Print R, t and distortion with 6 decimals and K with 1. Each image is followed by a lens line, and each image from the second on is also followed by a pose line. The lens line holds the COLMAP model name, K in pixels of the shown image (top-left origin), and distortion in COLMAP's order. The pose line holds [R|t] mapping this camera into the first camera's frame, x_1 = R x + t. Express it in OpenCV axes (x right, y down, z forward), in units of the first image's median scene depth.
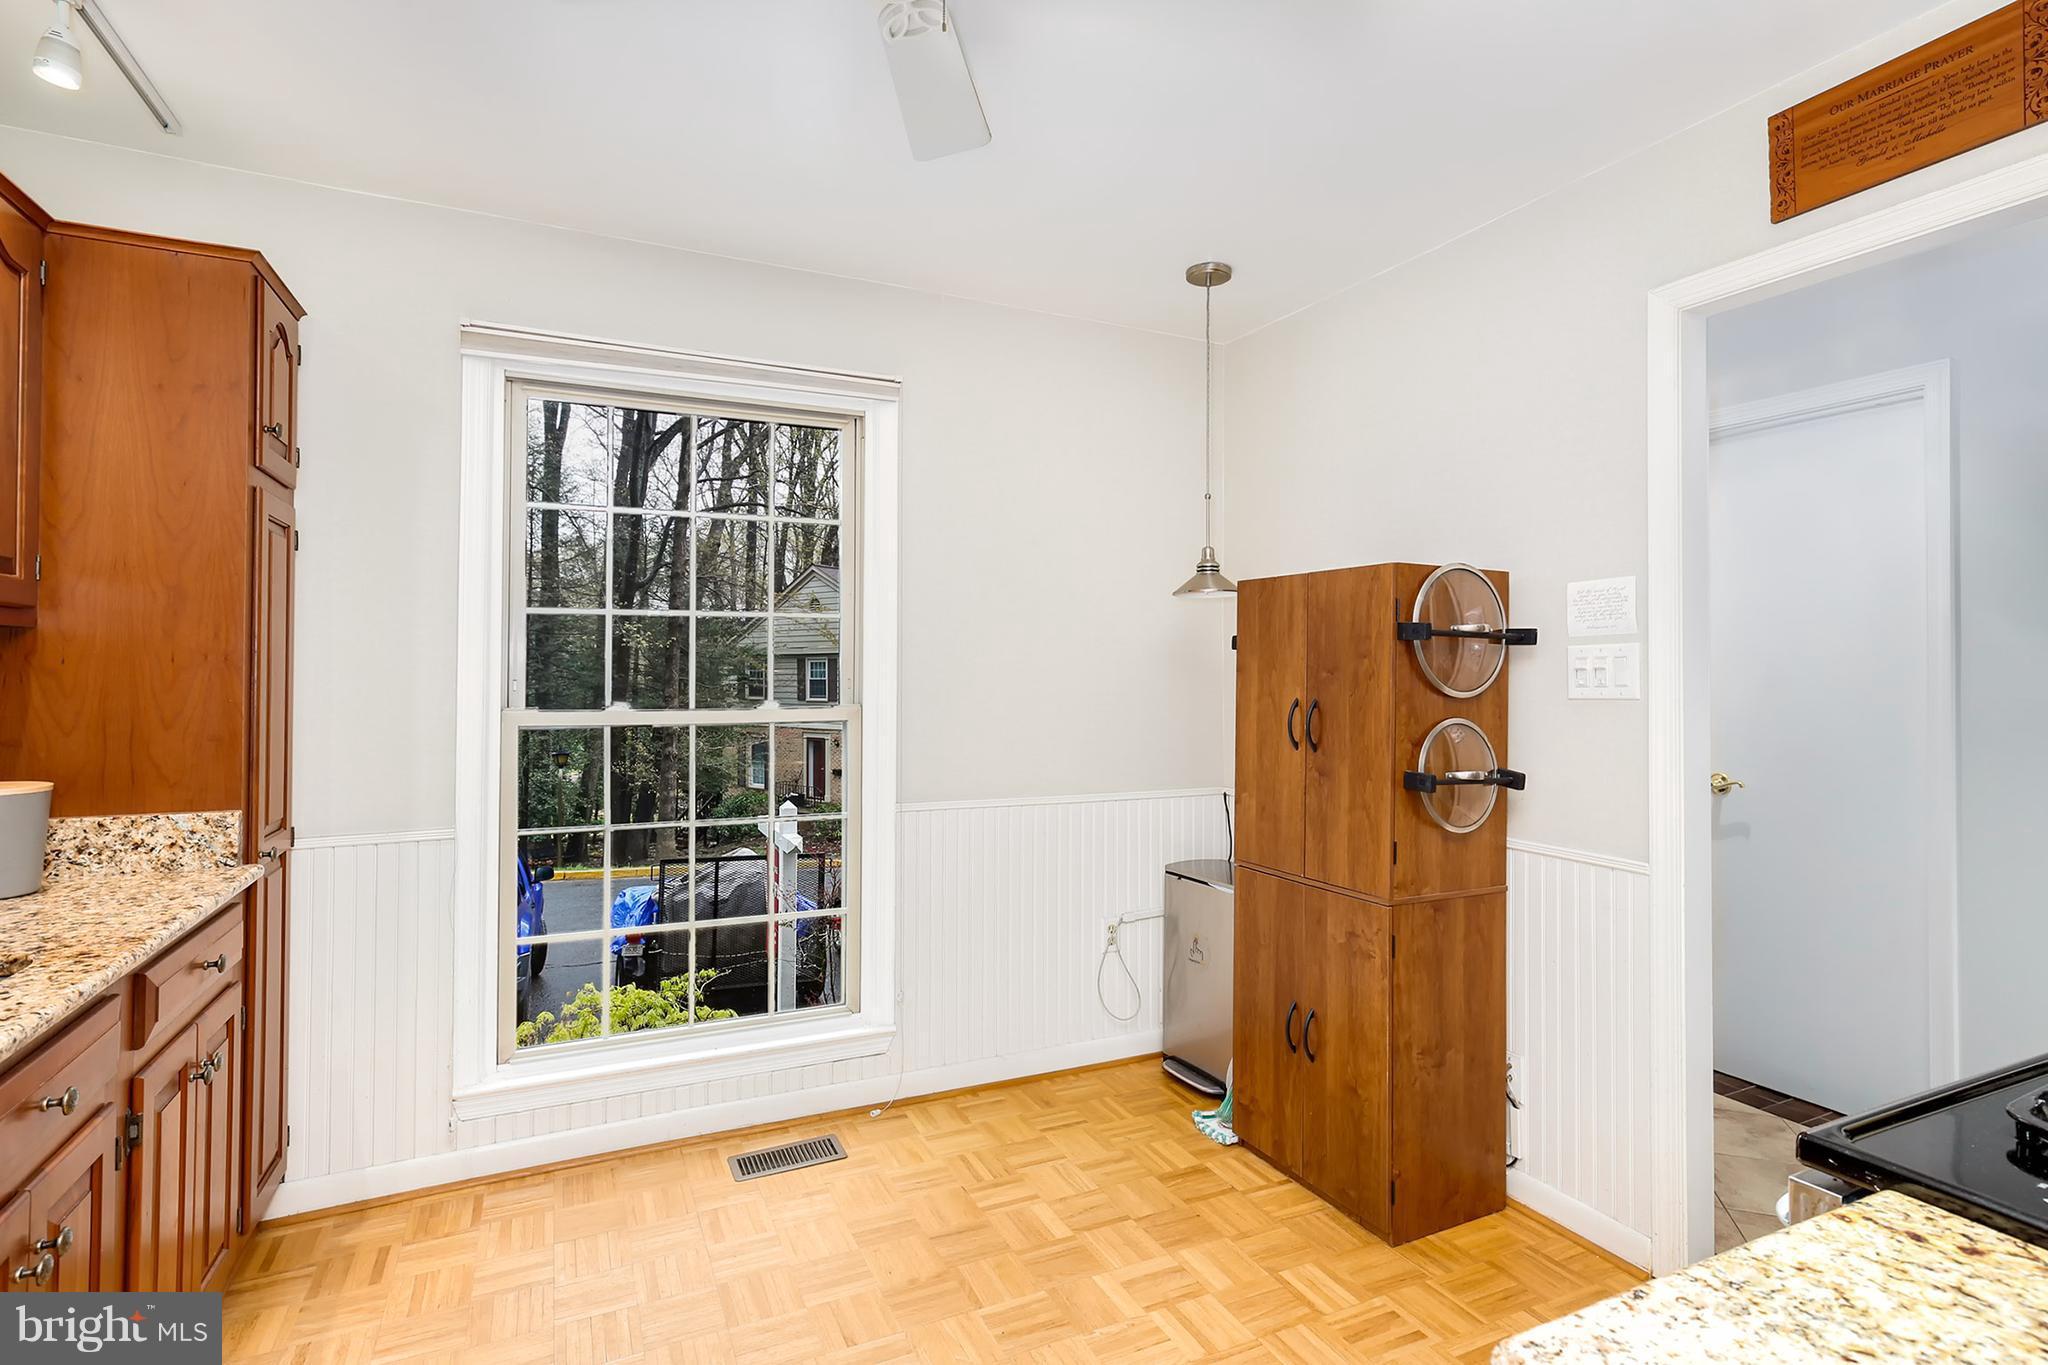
lens RADIAL K [[1007.8, 0, 1024.0], [0, 1007.8, 682.5], [0, 0, 1]] dist [-0.003030, 0.000391]
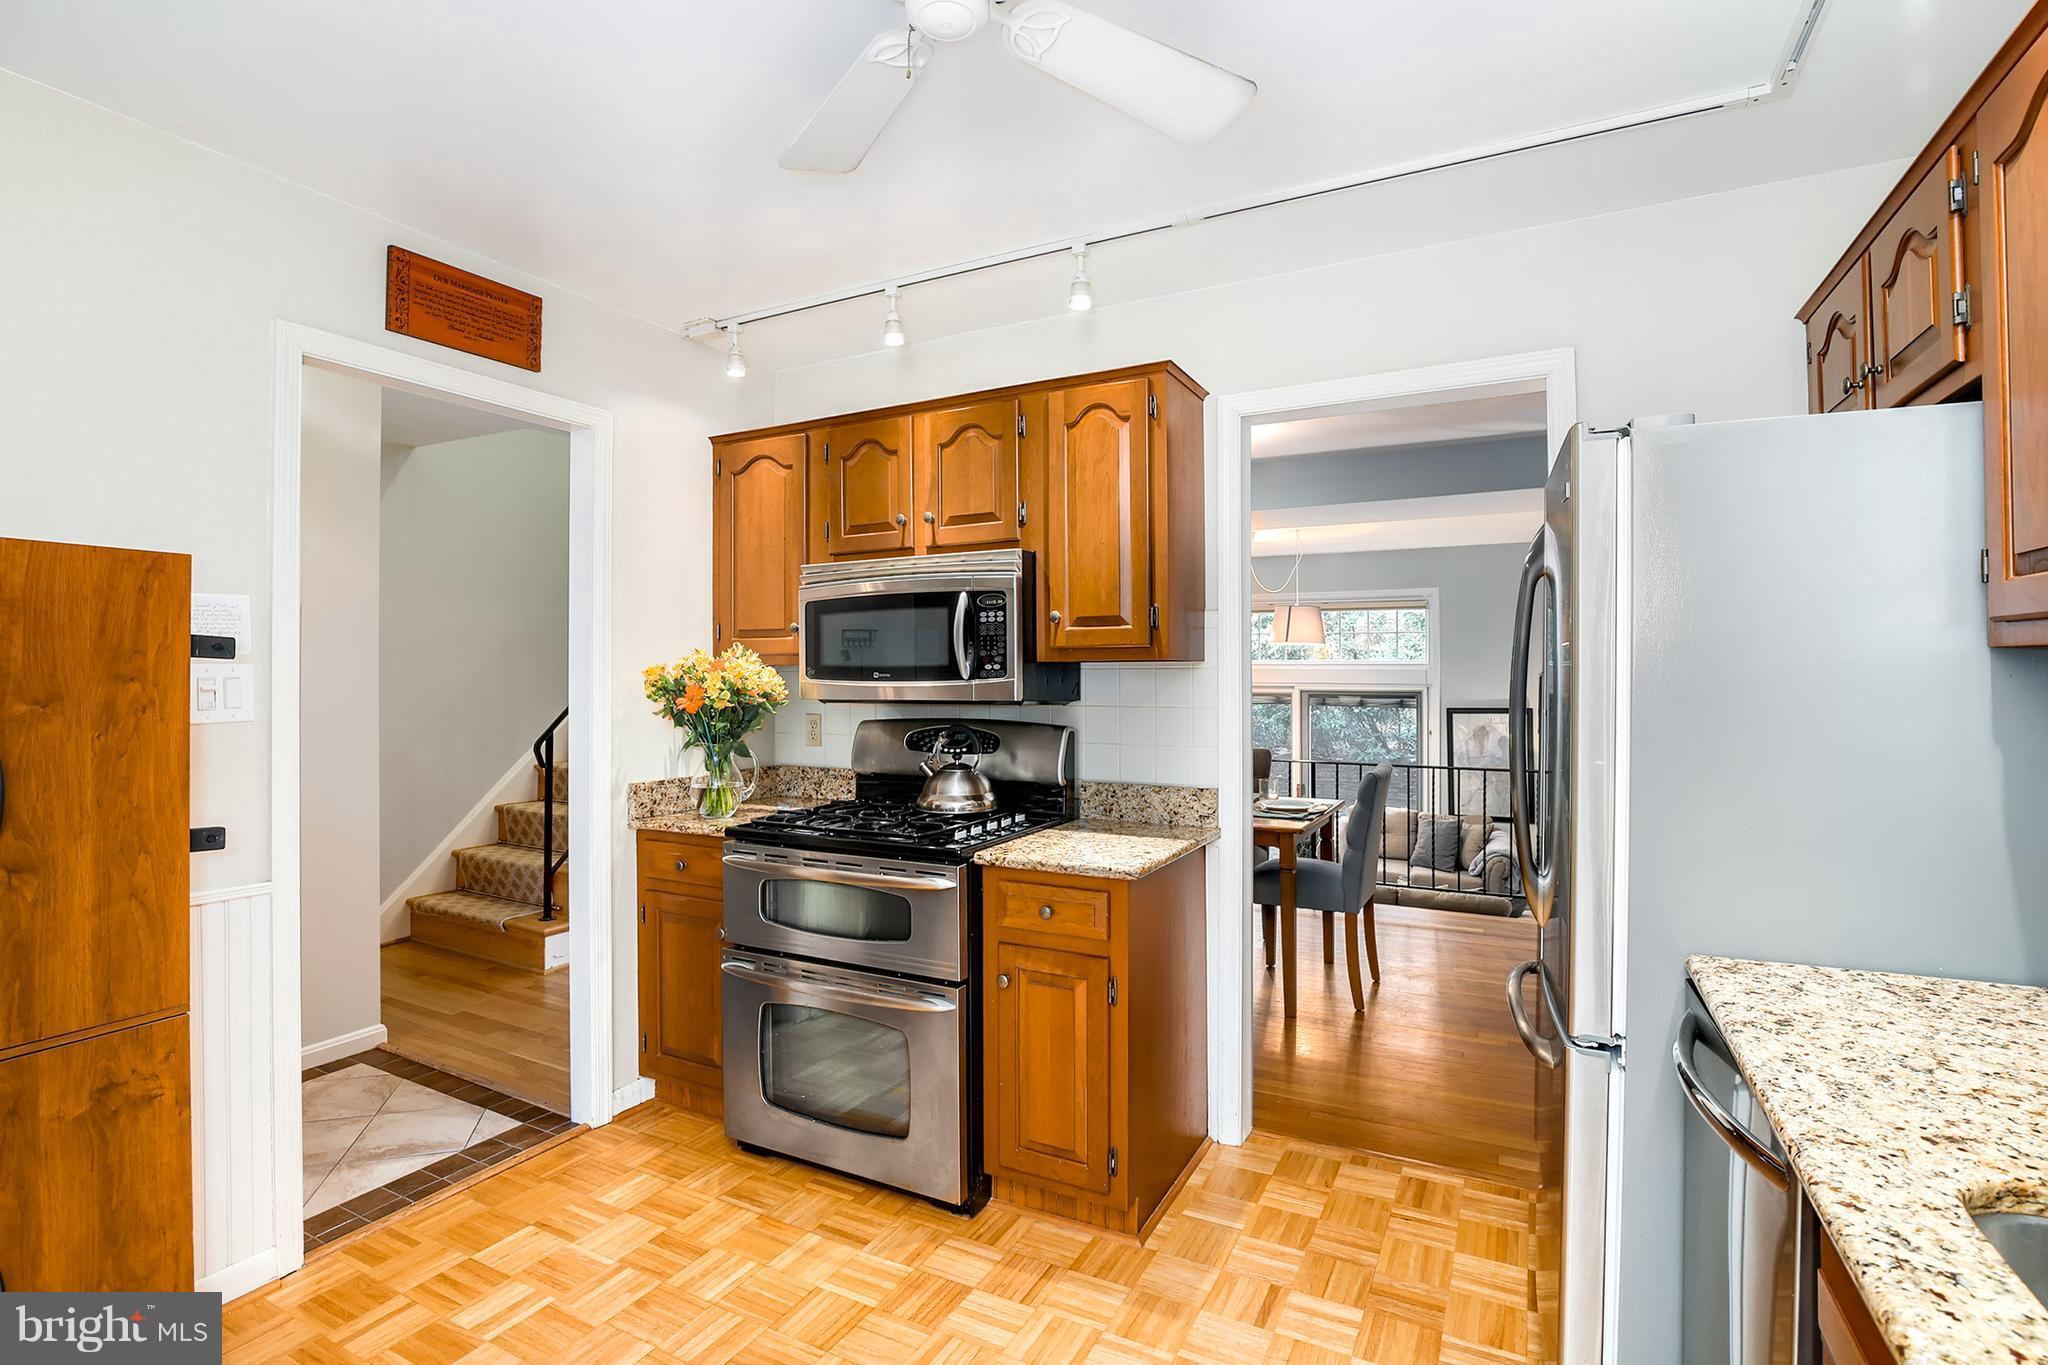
lens RADIAL K [[955.7, 0, 1024.0], [0, 955.7, 663.5], [0, 0, 1]] dist [-0.025124, 0.000988]
pose [[-0.594292, 0.003160, 0.804243, -0.550608], [0.000982, 0.999994, -0.003204, -0.033998], [-0.804248, -0.001114, -0.594292, 0.884820]]
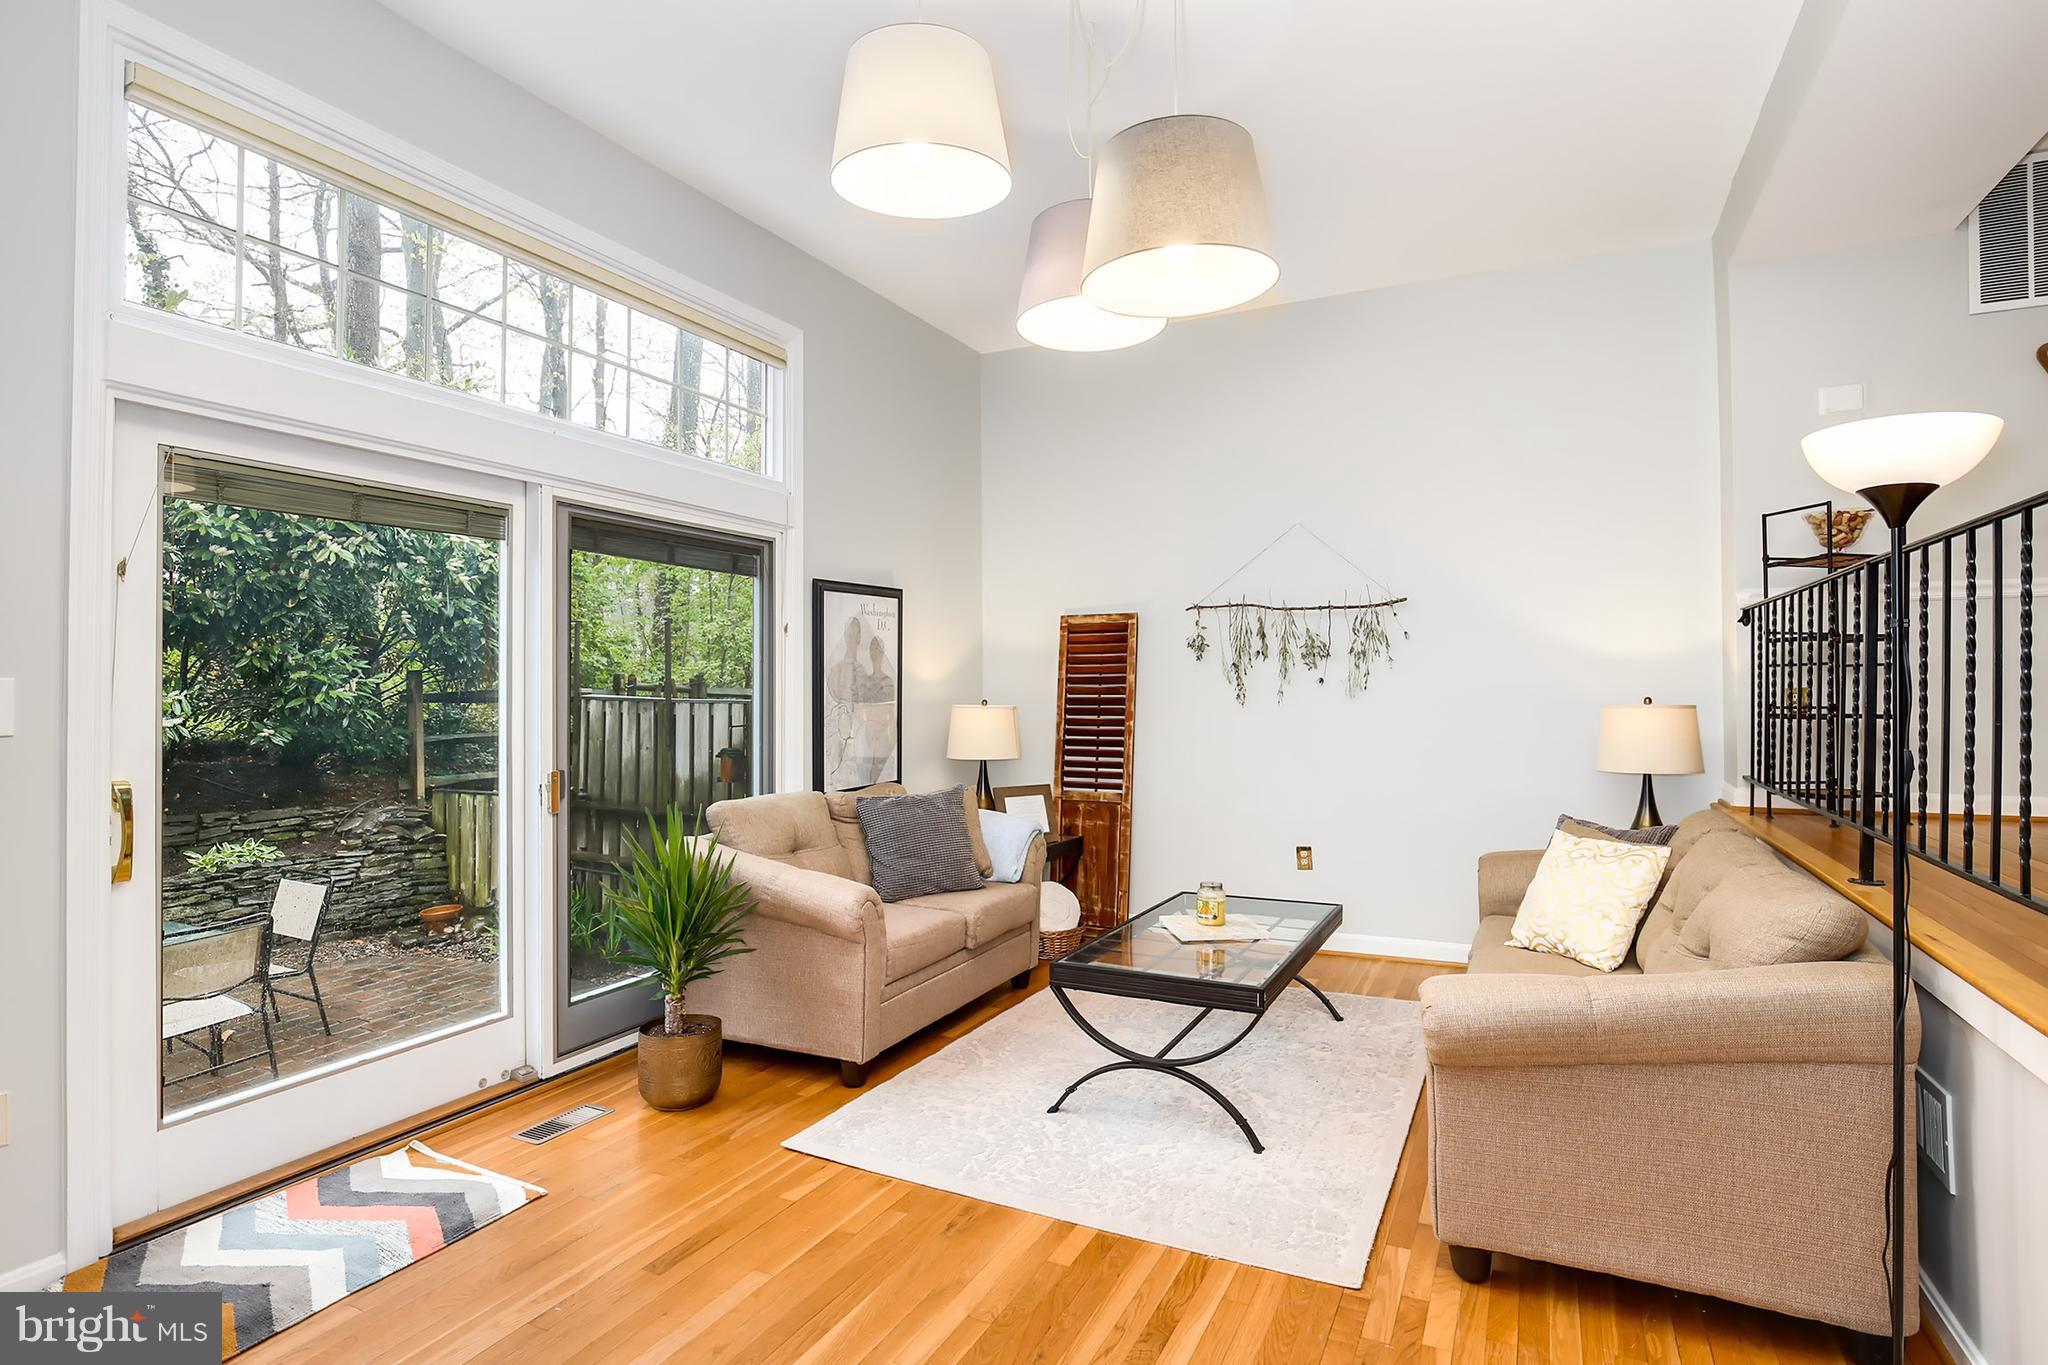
lens RADIAL K [[1039.3, 0, 1029.1], [0, 1039.3, 681.8], [0, 0, 1]] dist [-0.033655, 0.001824]
pose [[-0.785899, -0.003106, -0.618347, 2.329442], [0.003118, 0.999955, -0.008986, 0.340455], [0.618347, -0.008990, -0.785854, -0.815622]]
